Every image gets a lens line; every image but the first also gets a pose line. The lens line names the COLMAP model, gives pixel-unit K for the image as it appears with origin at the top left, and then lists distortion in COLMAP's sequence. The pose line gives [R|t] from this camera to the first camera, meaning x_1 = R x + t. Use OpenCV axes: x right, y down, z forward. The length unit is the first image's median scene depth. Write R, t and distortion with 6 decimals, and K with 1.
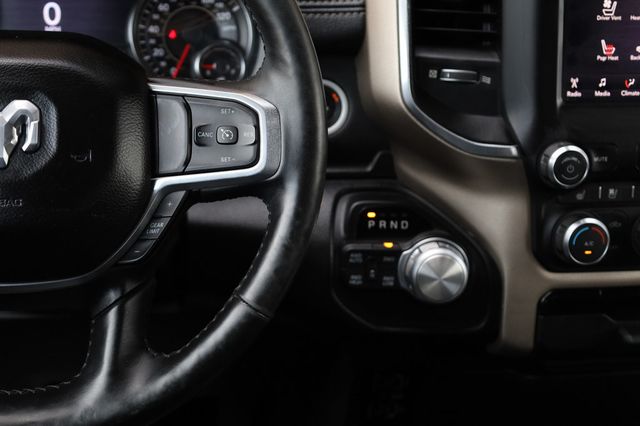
lens RADIAL K [[946.8, 0, 317.2], [0, 946.8, 213.1], [0, 0, 1]] dist [-0.013293, 0.000000]
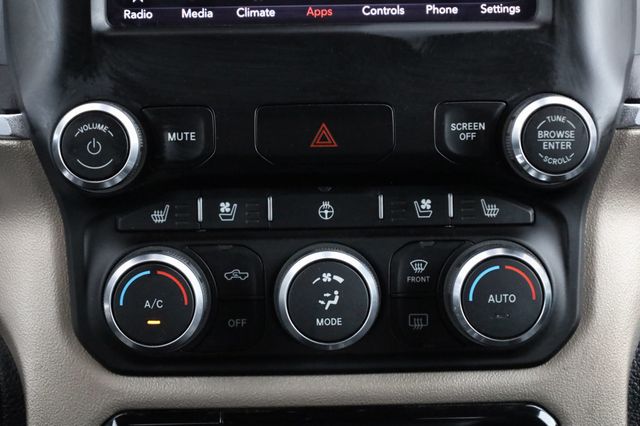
lens RADIAL K [[1779.7, 0, 319.1], [0, 1779.7, 212.2], [0, 0, 1]] dist [-0.068607, 0.000000]
pose [[0.991713, -0.012560, -0.127856, 0.471564], [-0.011273, 0.982863, -0.183992, 0.148425], [0.127976, 0.183909, 0.974577, 0.094493]]
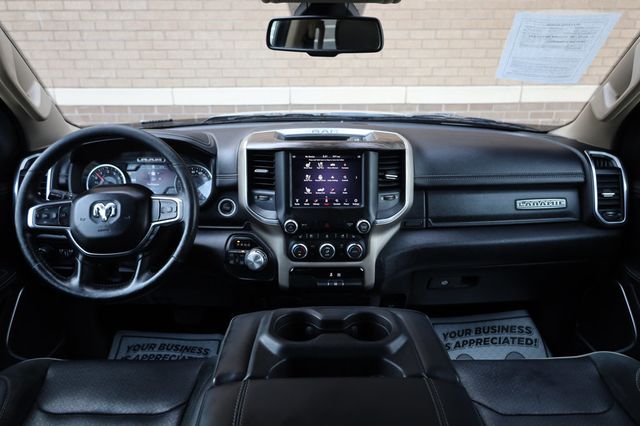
lens RADIAL K [[435.5, 0, 323.4], [0, 435.5, 211.0], [0, 0, 1]] dist [-0.008141, 0.004522]
pose [[0.991887, 0.014584, -0.126283, 0.521739], [-0.028443, 0.993673, -0.108650, 0.050269], [0.123900, 0.111360, 0.986026, -0.402747]]
